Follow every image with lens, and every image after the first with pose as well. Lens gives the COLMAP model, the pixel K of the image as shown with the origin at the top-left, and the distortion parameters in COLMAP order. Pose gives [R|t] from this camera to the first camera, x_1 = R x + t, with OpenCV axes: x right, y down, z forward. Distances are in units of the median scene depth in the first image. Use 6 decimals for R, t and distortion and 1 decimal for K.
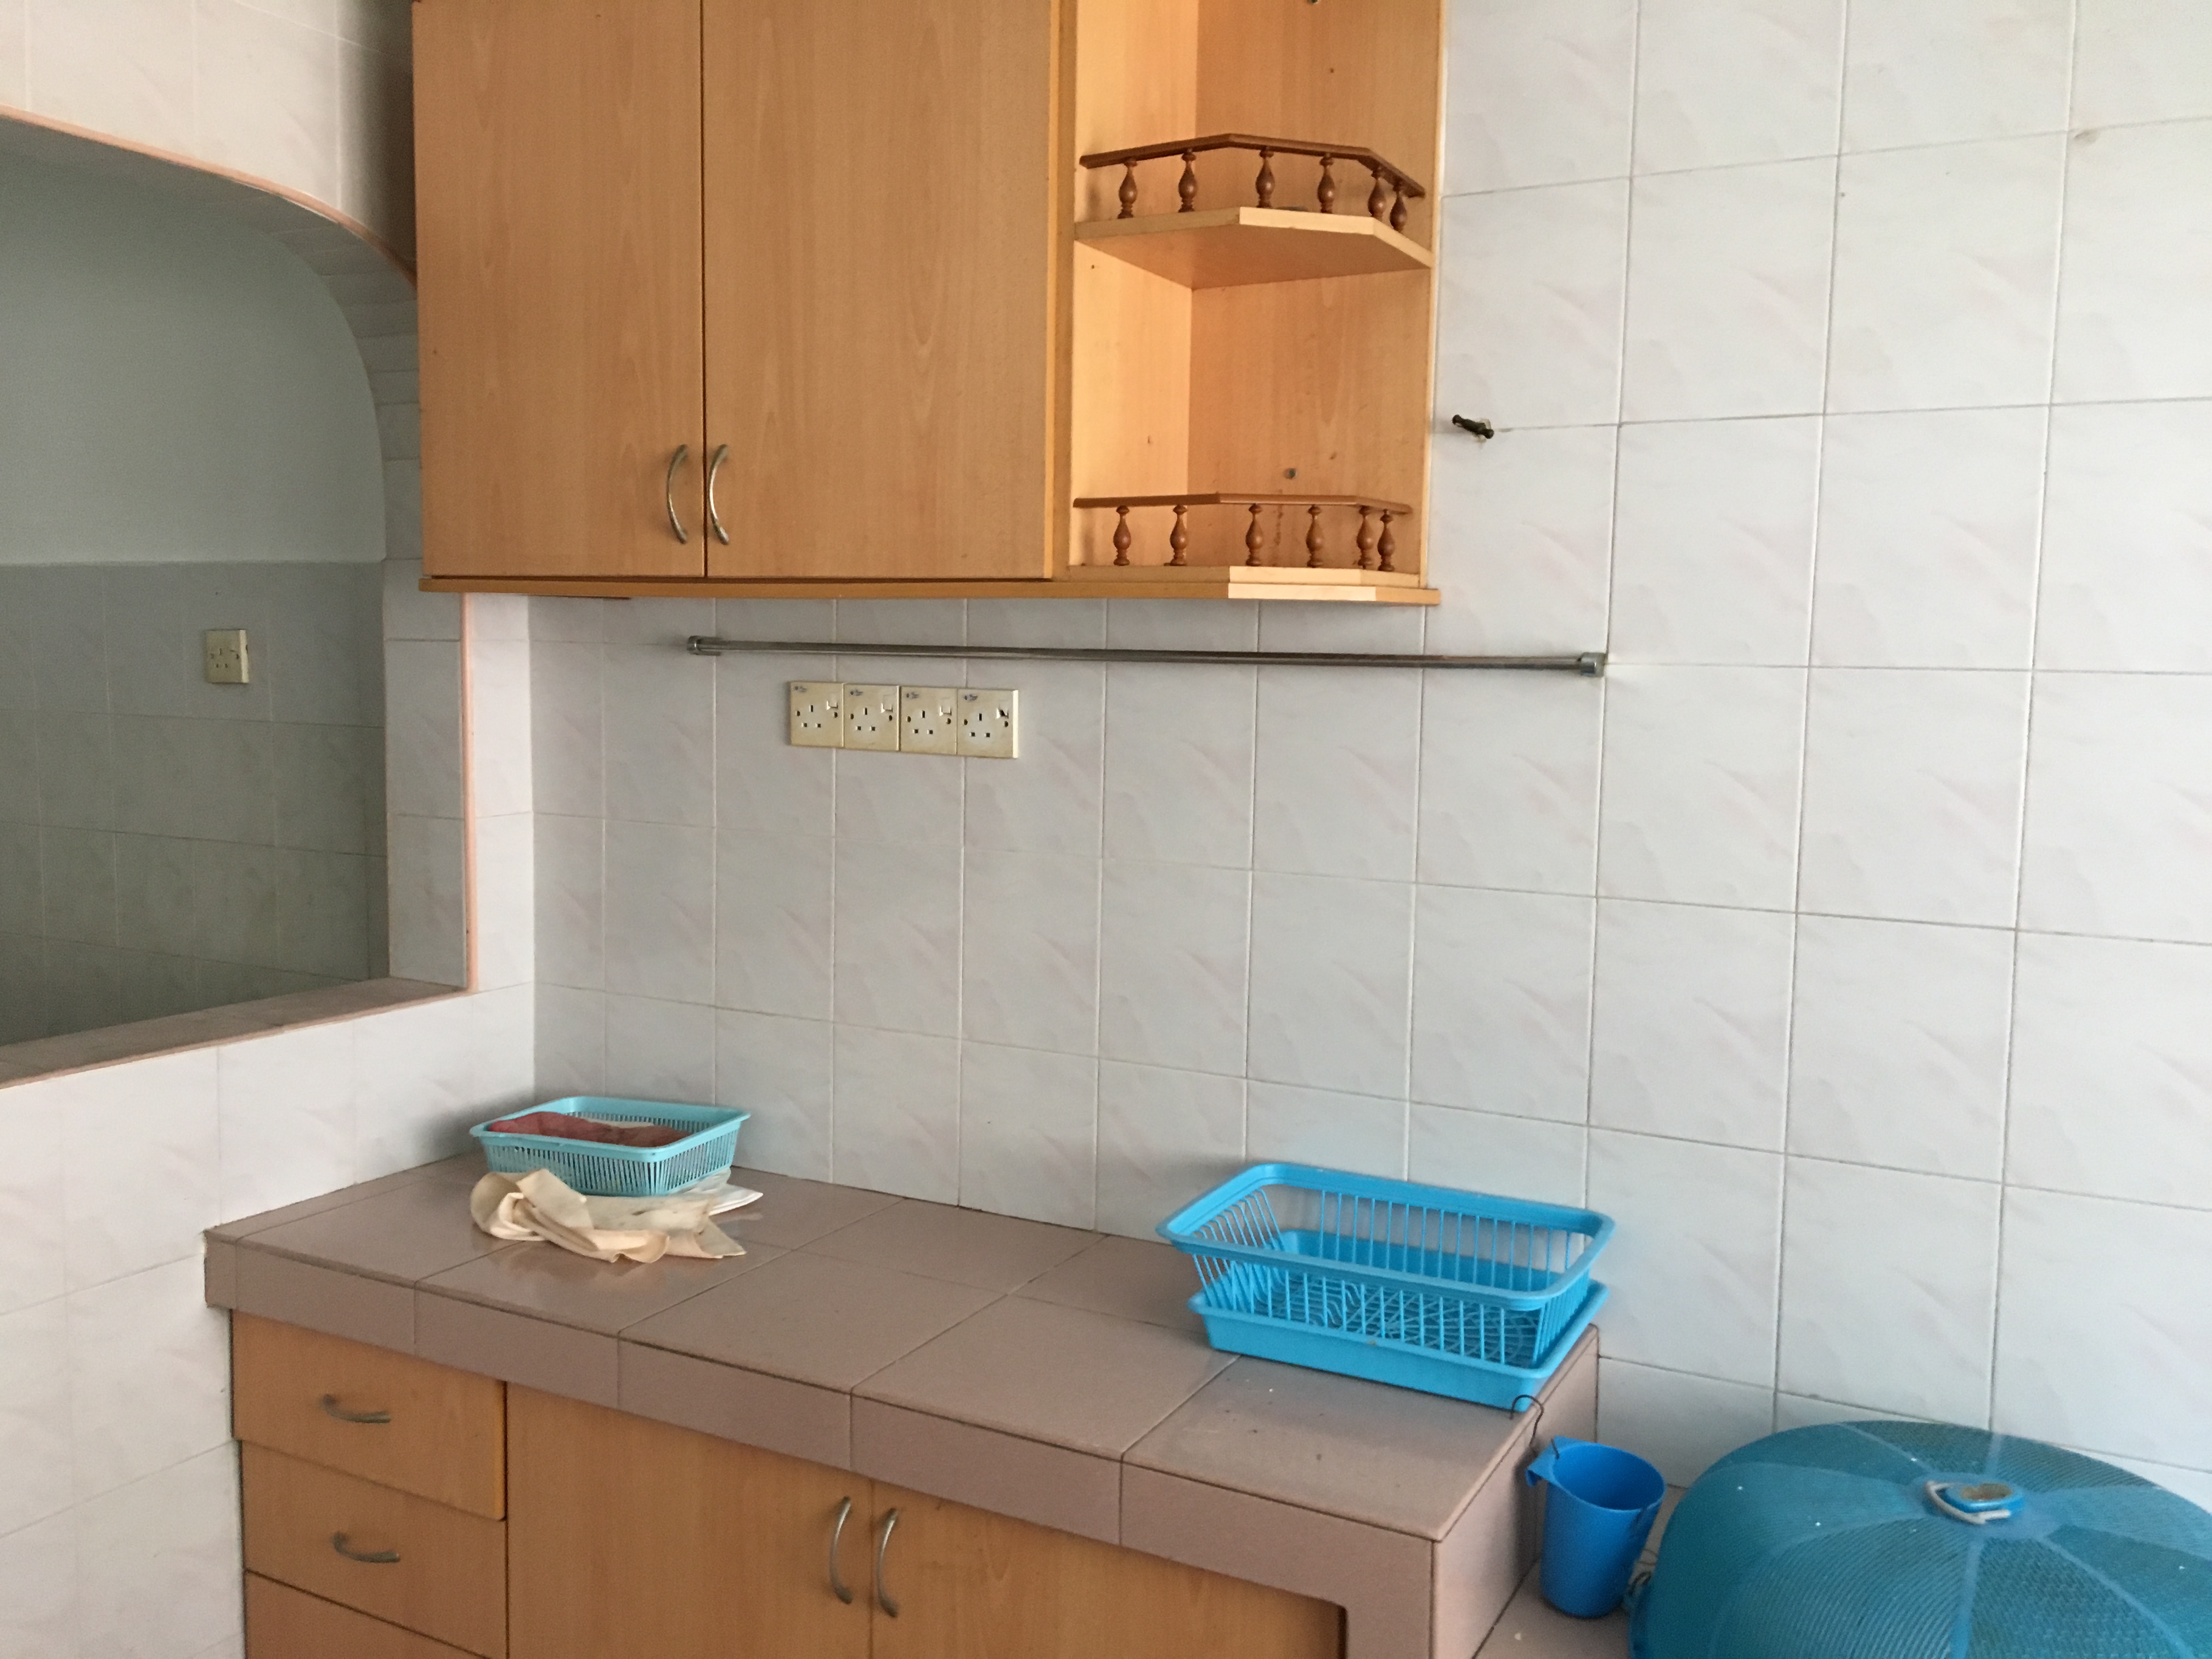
lens RADIAL K [[1860.1, 0, 1109.1], [0, 1860.1, 822.1], [0, 0, 1]] dist [0.098074, -0.152807]
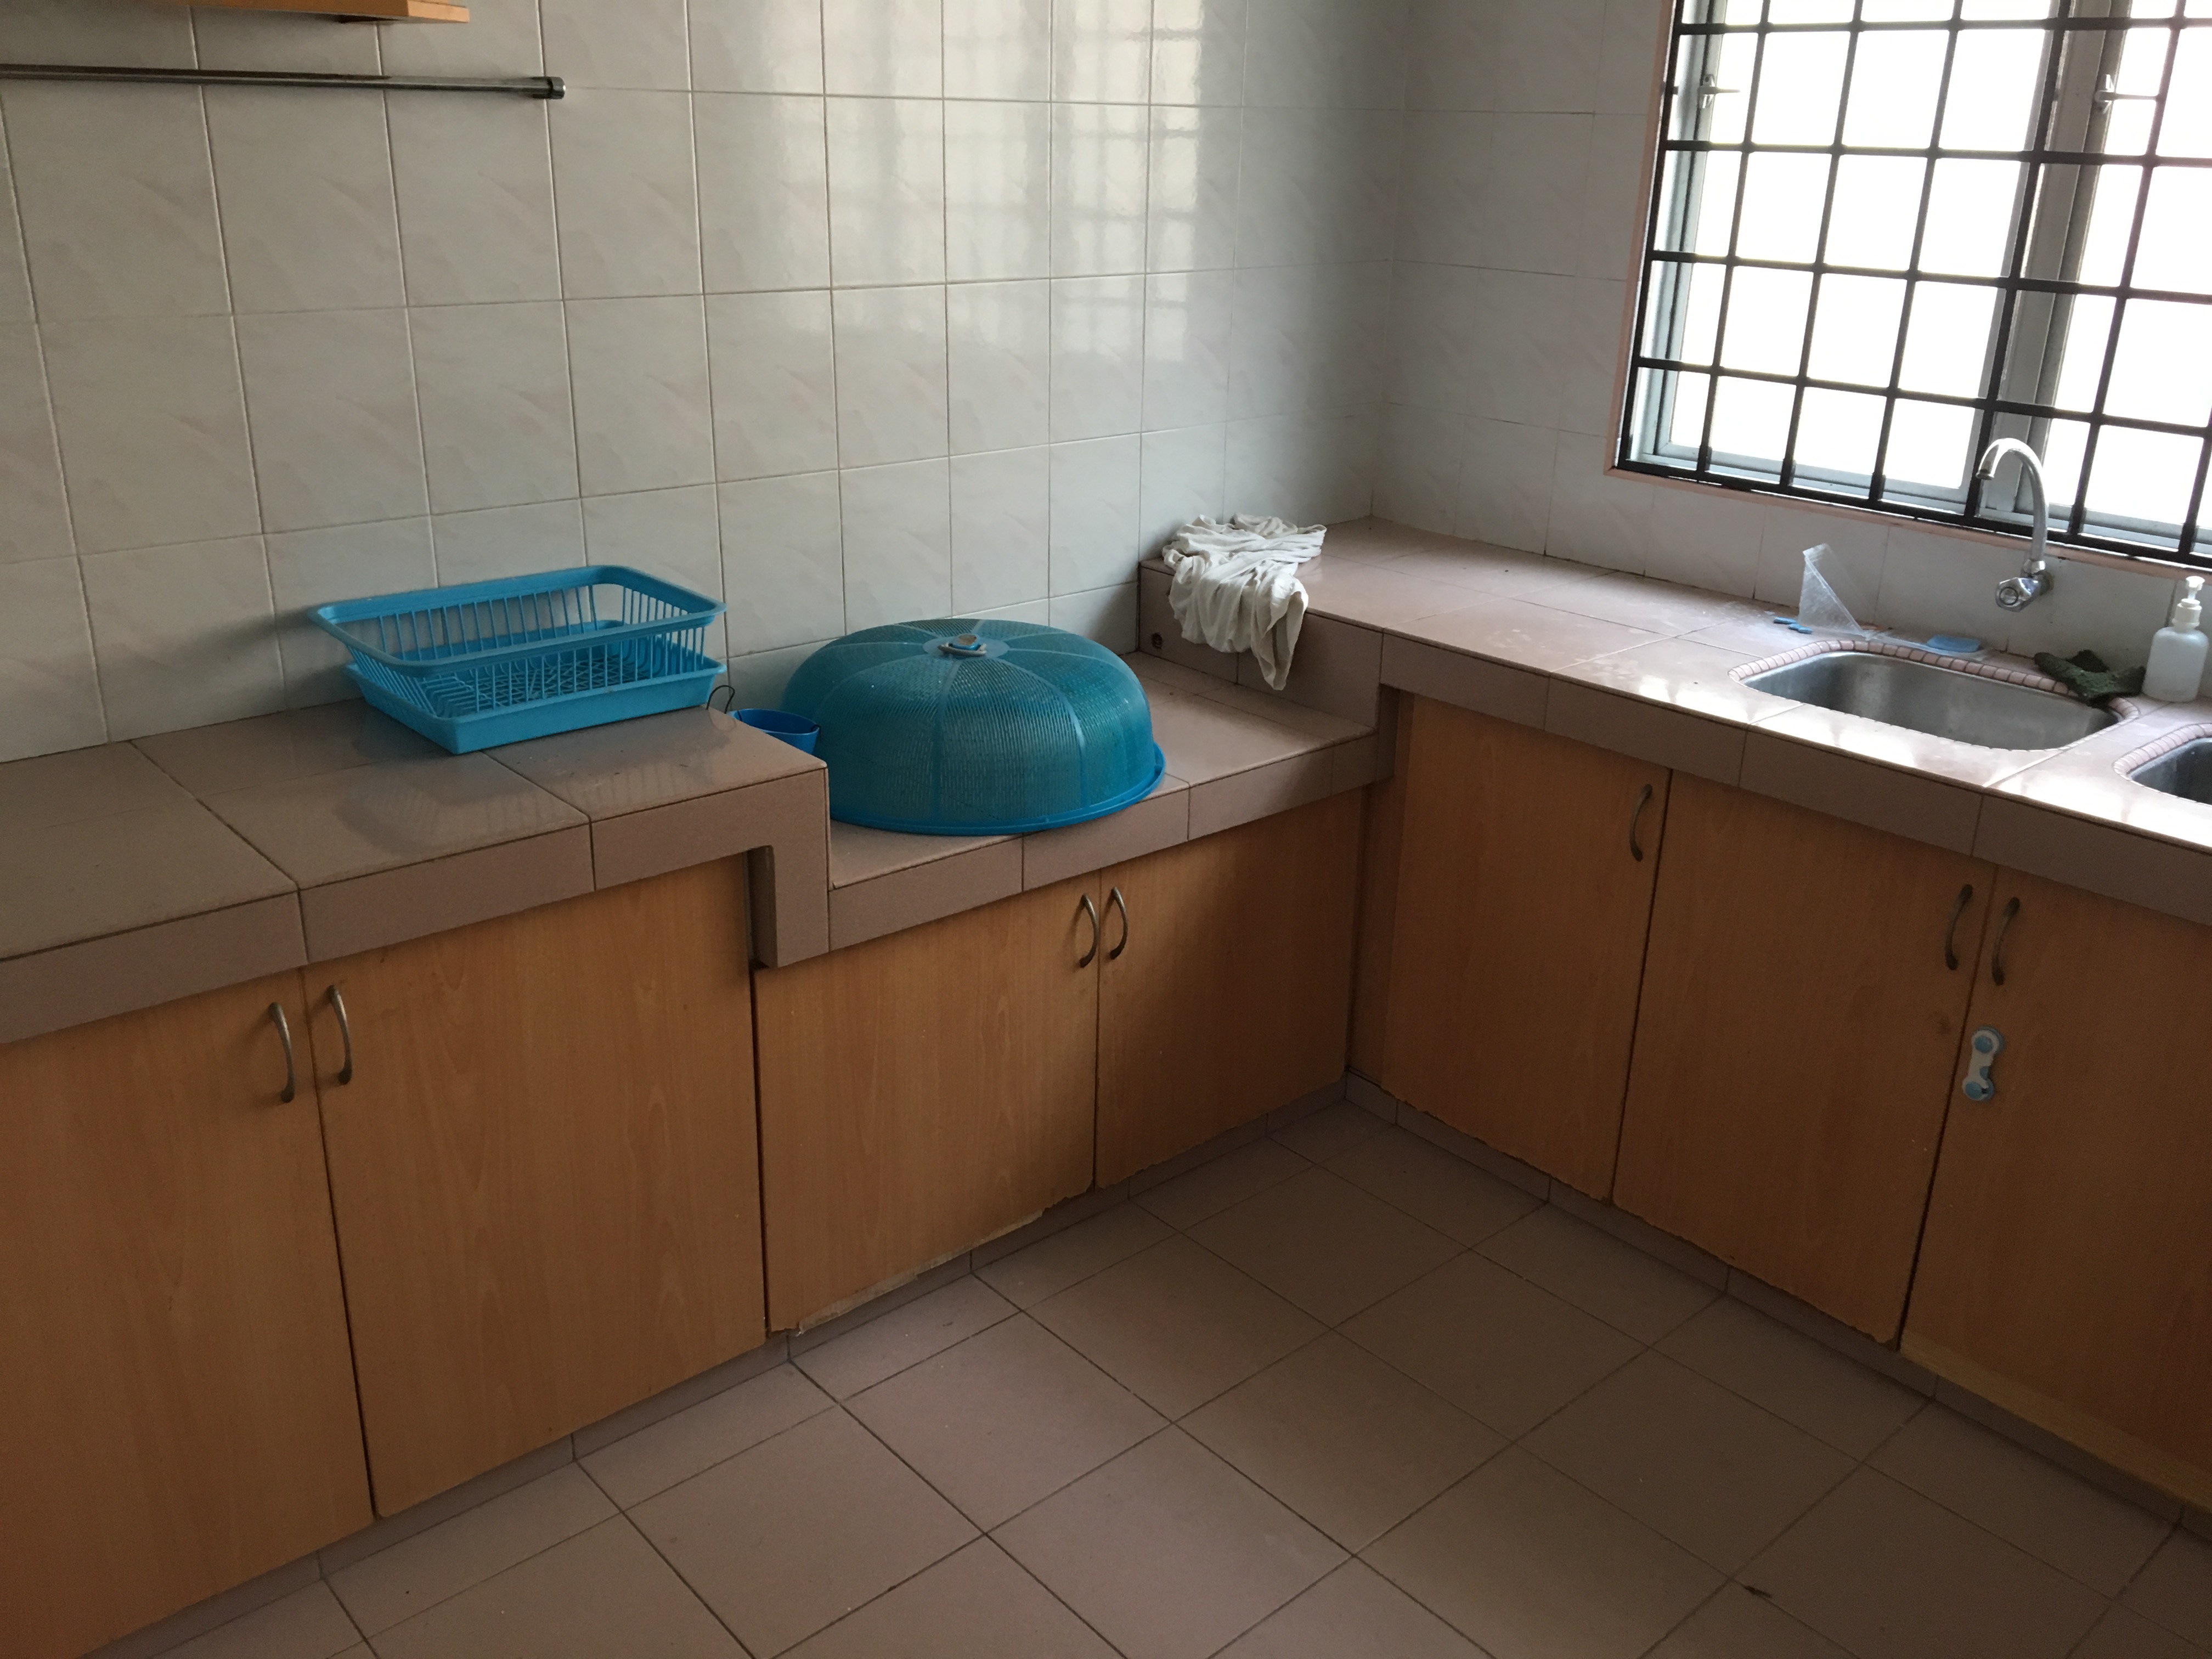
lens RADIAL K [[1860.1, 0, 1109.1], [0, 1860.1, 822.1], [0, 0, 1]] dist [0.098074, -0.152807]
pose [[0.351669, -0.340722, 0.871916, -0.734665], [0.073454, 0.938582, 0.337147, -0.024873], [-0.933238, -0.054518, 0.355098, 0.231001]]
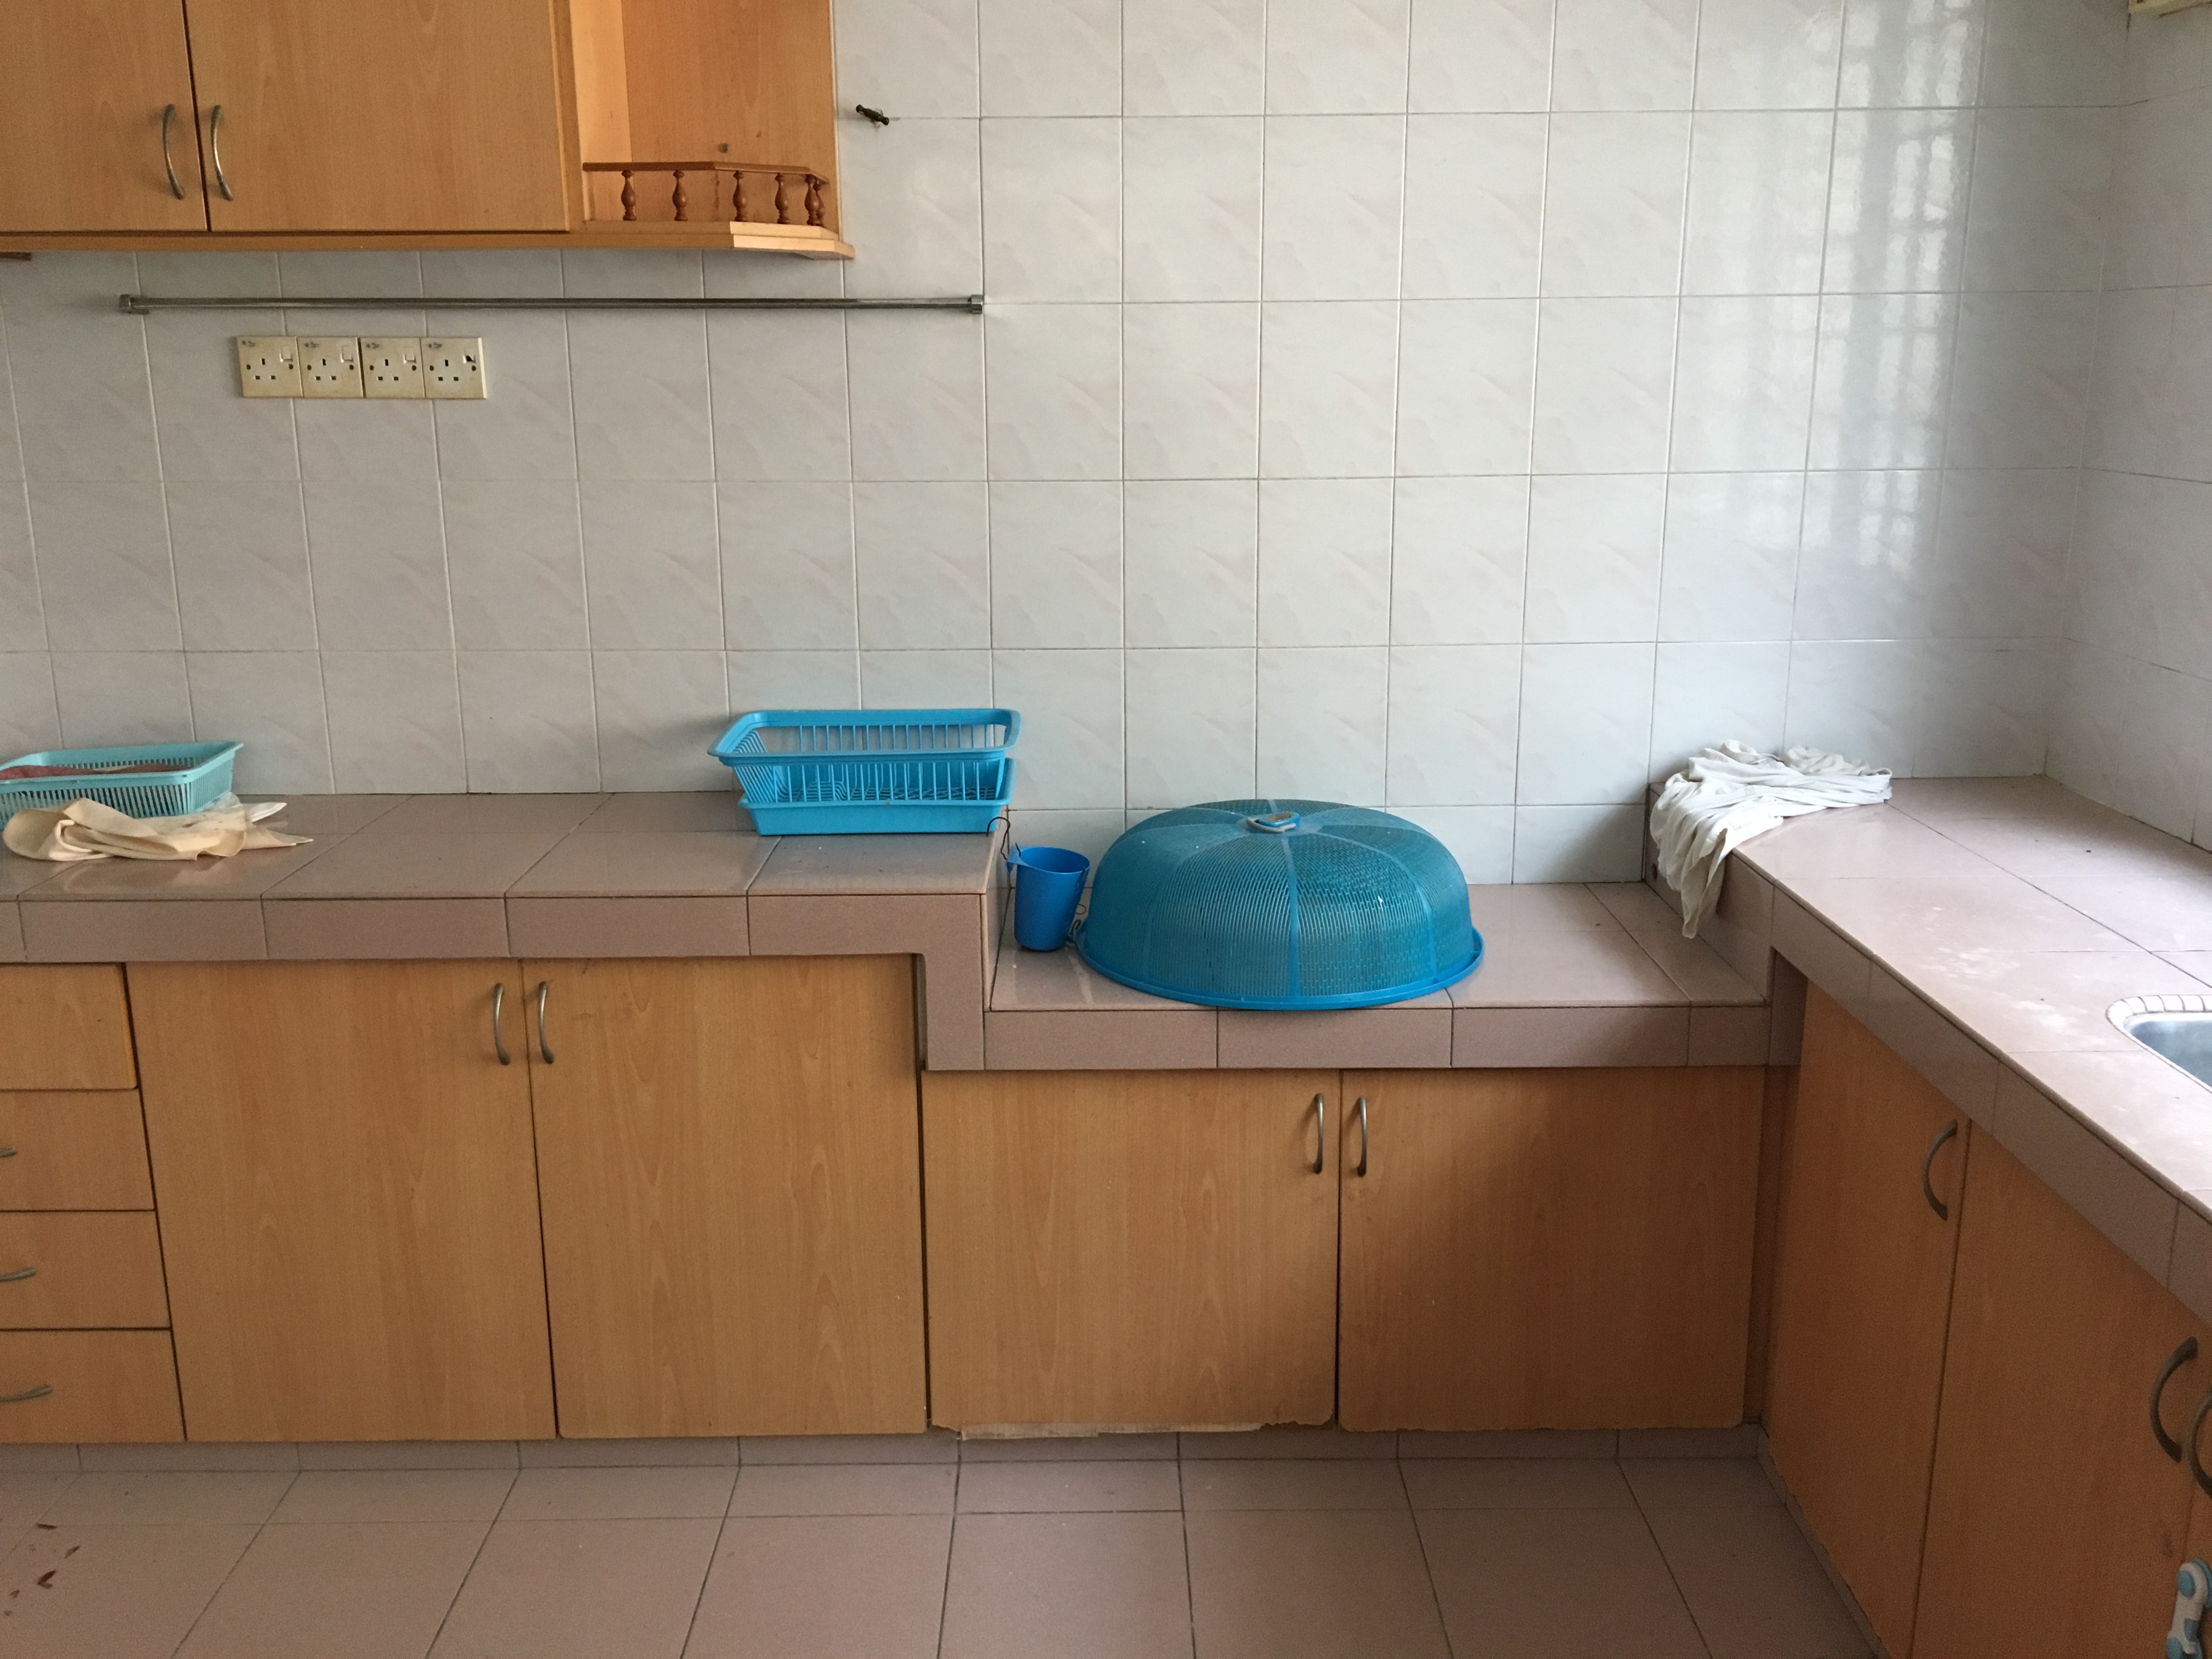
lens RADIAL K [[1860.1, 0, 1109.1], [0, 1860.1, 822.1], [0, 0, 1]] dist [0.098074, -0.152807]
pose [[0.880689, -0.136203, 0.453691, -0.305936], [0.067489, 0.984079, 0.164422, 0.064900], [-0.468863, -0.114185, 0.875859, -0.262860]]
